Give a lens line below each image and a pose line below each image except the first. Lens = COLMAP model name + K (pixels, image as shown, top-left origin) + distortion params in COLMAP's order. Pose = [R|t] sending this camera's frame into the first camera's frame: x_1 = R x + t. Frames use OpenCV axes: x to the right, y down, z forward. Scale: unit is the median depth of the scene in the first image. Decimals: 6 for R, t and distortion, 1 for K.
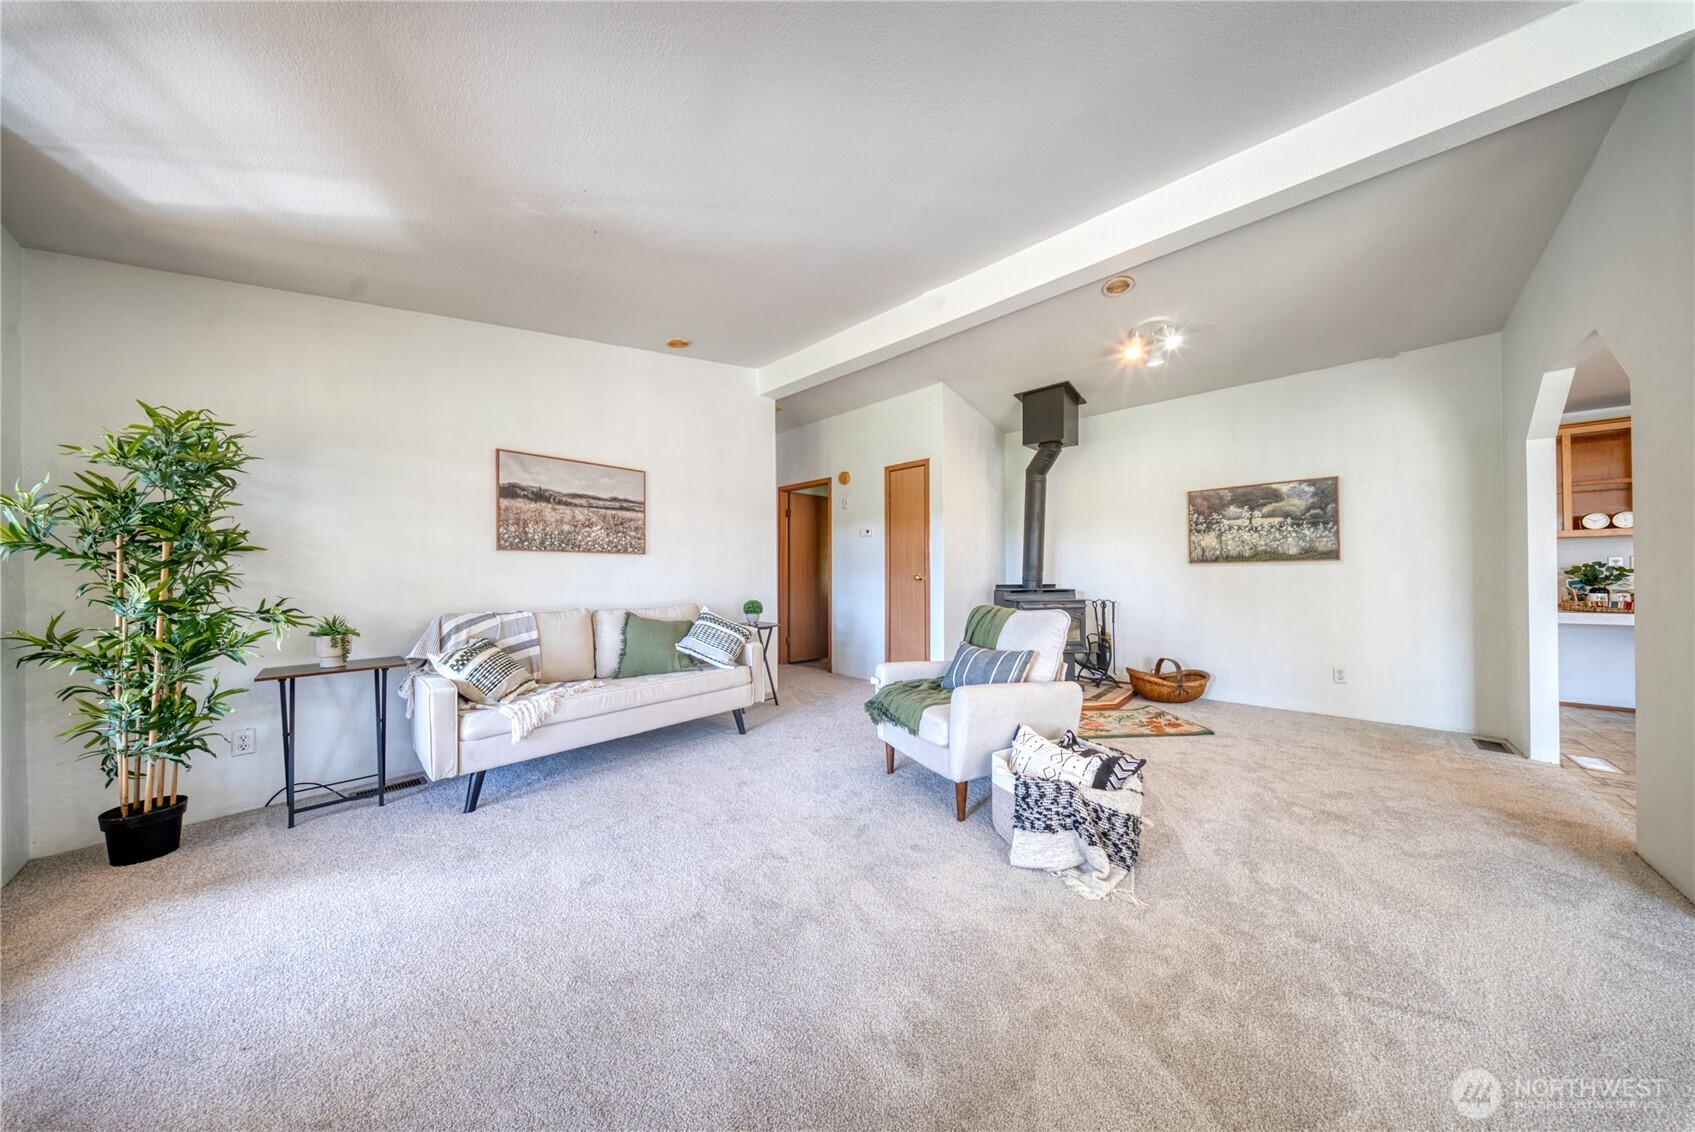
lens RADIAL K [[502.0, 0, 844.4], [0, 502.0, 572.4], [0, 0, 1]] dist [-0.000793, -0.000205]
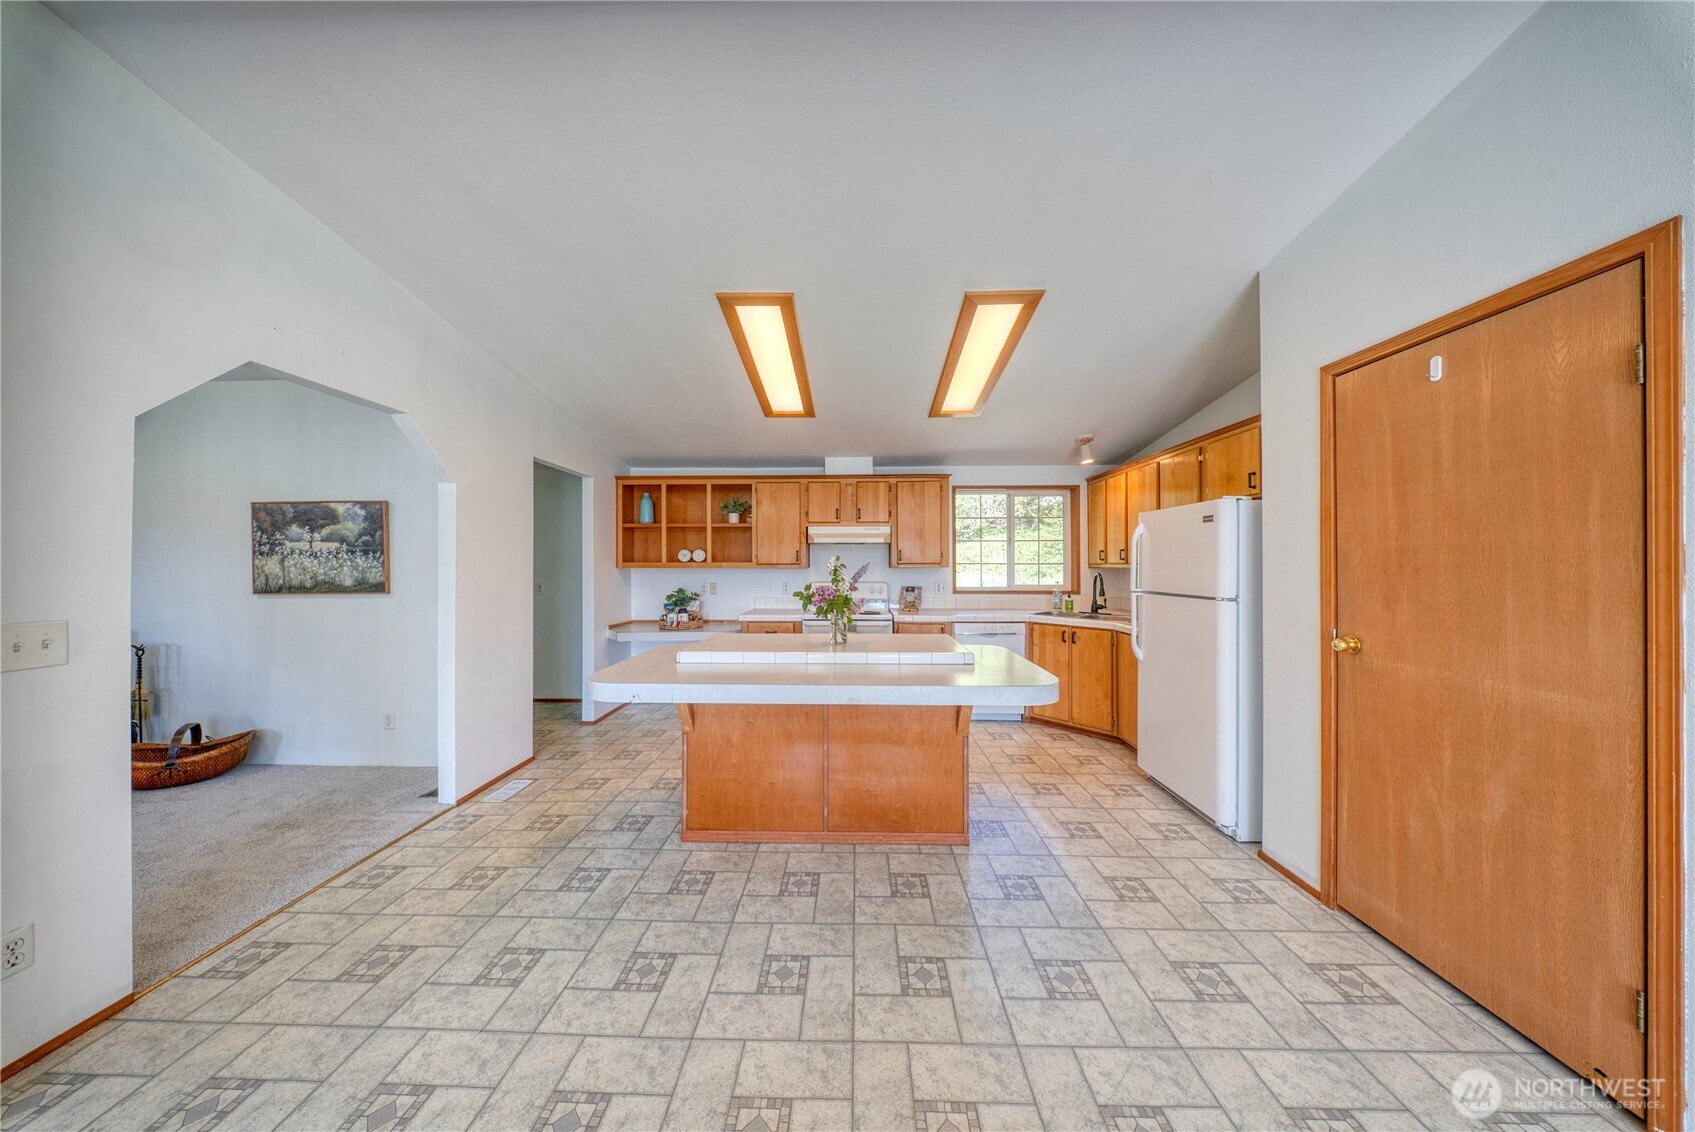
lens RADIAL K [[495.4, 0, 846.5], [0, 495.4, 564.3], [0, 0, 1]] dist [0.001177, -0.000106]
pose [[0.747136, 0.009500, 0.664603, 1.108684], [-0.007337, 0.999955, -0.006046, -0.085594], [-0.664630, -0.000359, 0.747172, -0.240170]]
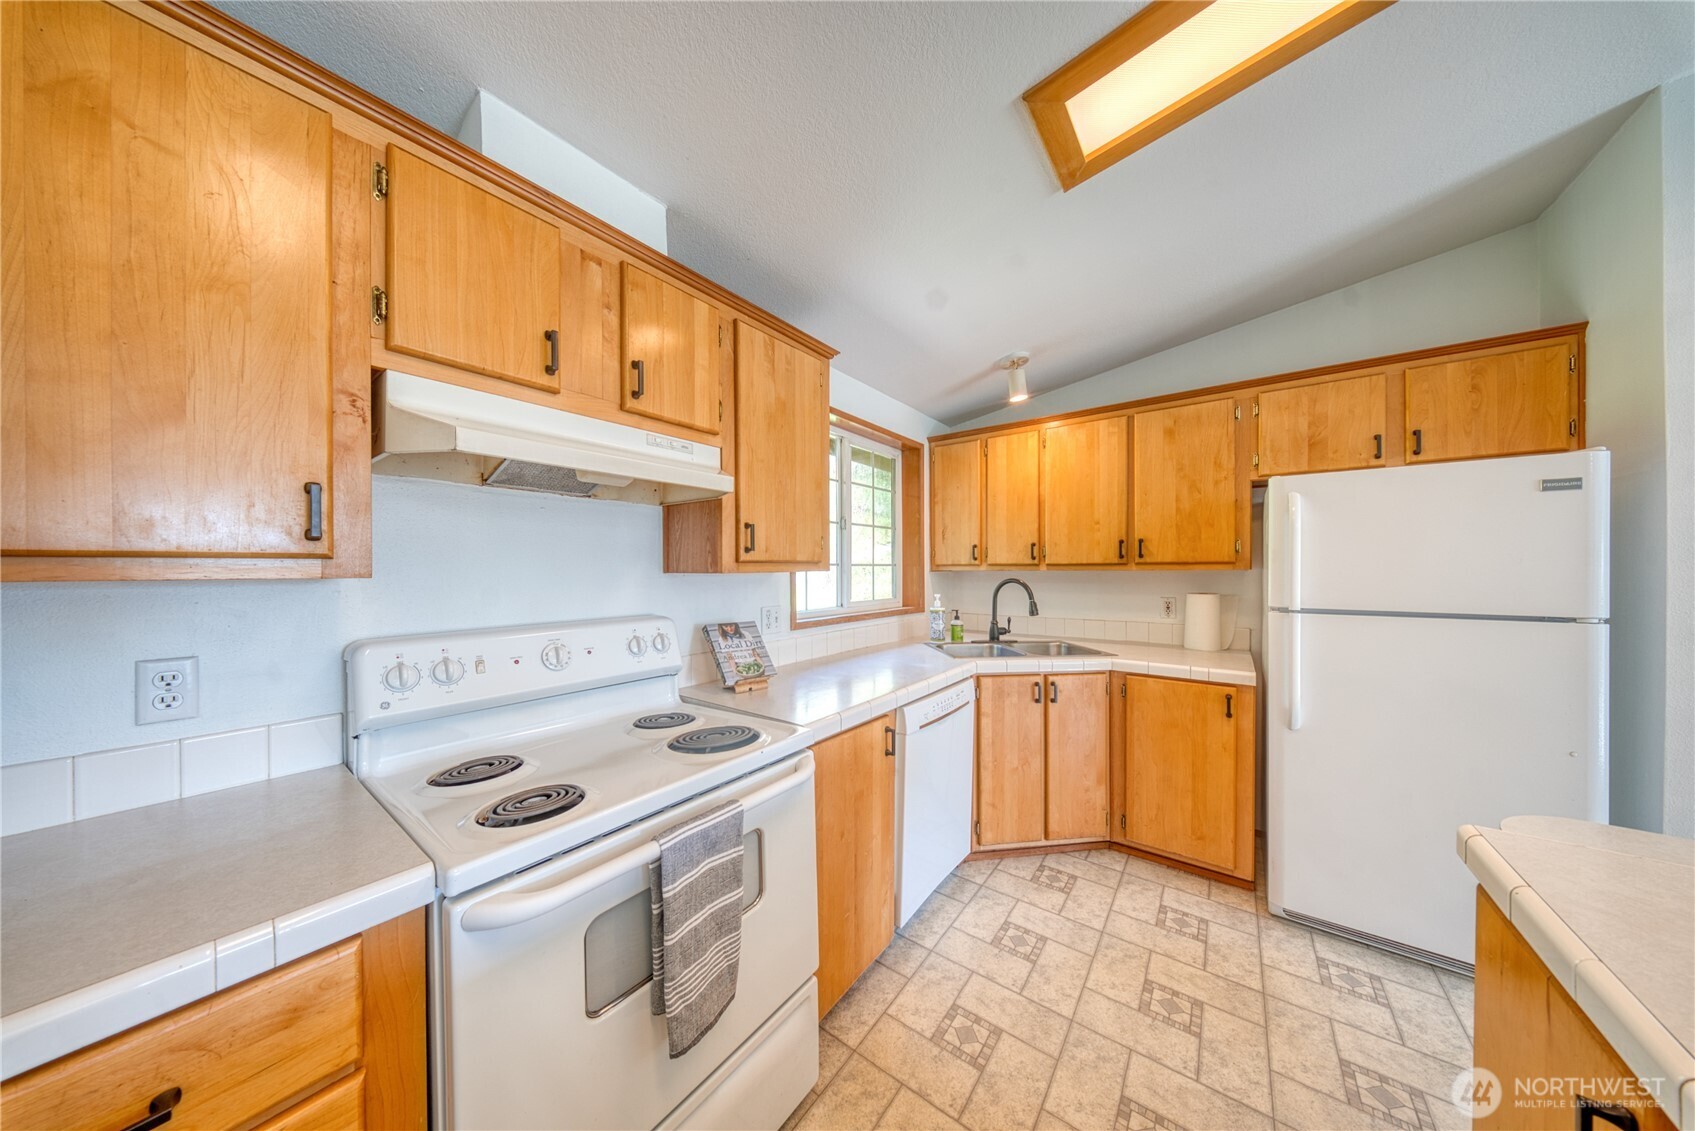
lens RADIAL K [[505.8, 0, 847.3], [0, 505.8, 570.1], [0, 0, 1]] dist [-0.001721, -0.000195]
pose [[-0.109160, 0.008142, 0.993991, 1.641421], [0.000930, 0.999967, -0.008089, -0.084172], [-0.994024, 0.000041, -0.109164, 0.635403]]
